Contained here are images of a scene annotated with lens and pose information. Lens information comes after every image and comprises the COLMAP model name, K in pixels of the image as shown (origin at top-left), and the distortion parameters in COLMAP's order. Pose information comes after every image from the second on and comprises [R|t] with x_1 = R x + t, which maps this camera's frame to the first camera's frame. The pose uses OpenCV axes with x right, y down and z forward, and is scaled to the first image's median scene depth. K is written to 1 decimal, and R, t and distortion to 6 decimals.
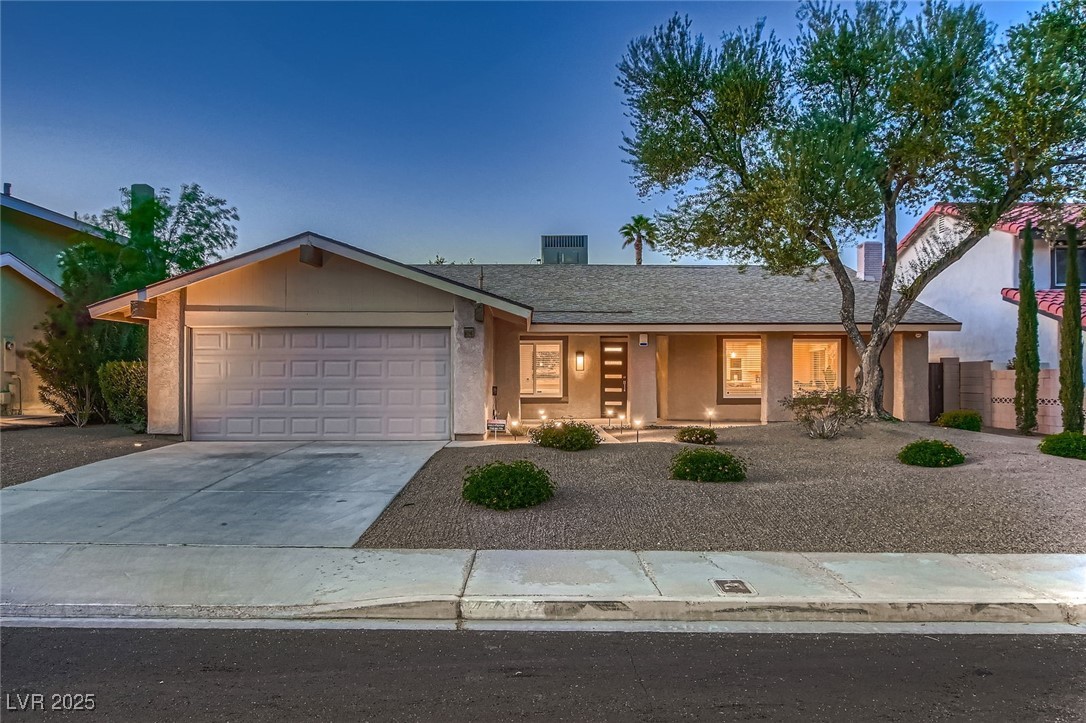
lens RADIAL K [[571.1, 0, 542.7], [0, 571.1, 365.8], [0, 0, 1]] dist [0.003782, -0.000838]
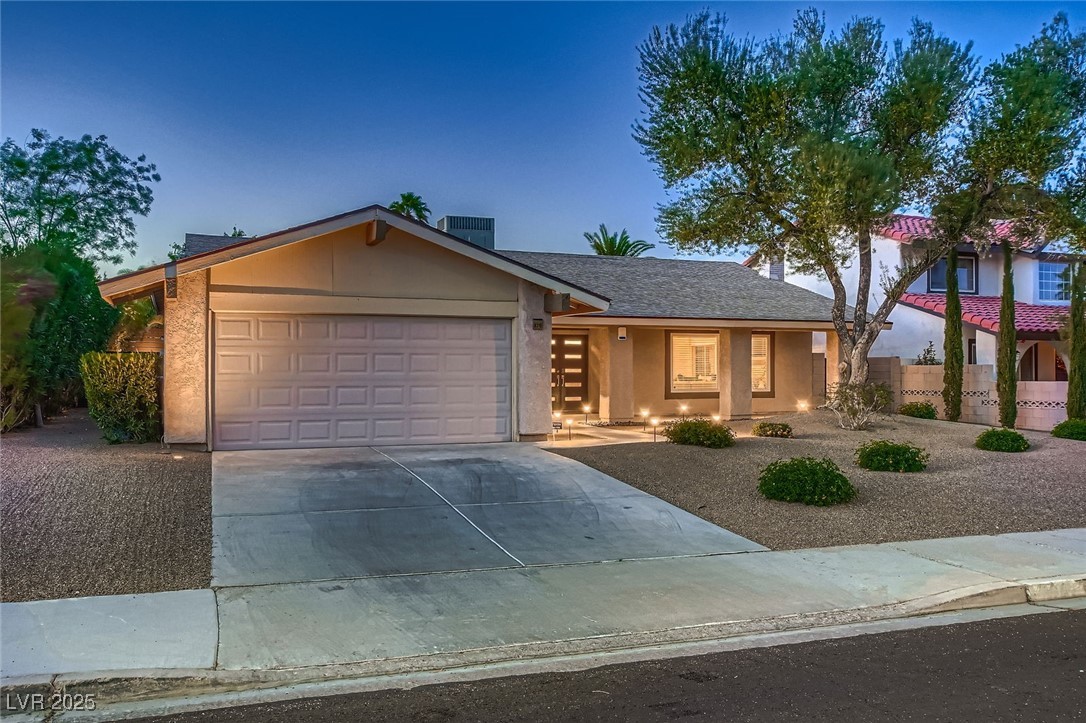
lens RADIAL K [[617.6, 0, 542.5], [0, 617.6, 359.5], [0, 0, 1]] dist [-0.007383, 0.005454]
pose [[0.968847, 0.004937, 0.247612, -0.368938], [-0.005430, 0.999984, 0.001309, -0.002780], [-0.247602, -0.002612, 0.968858, 0.029206]]
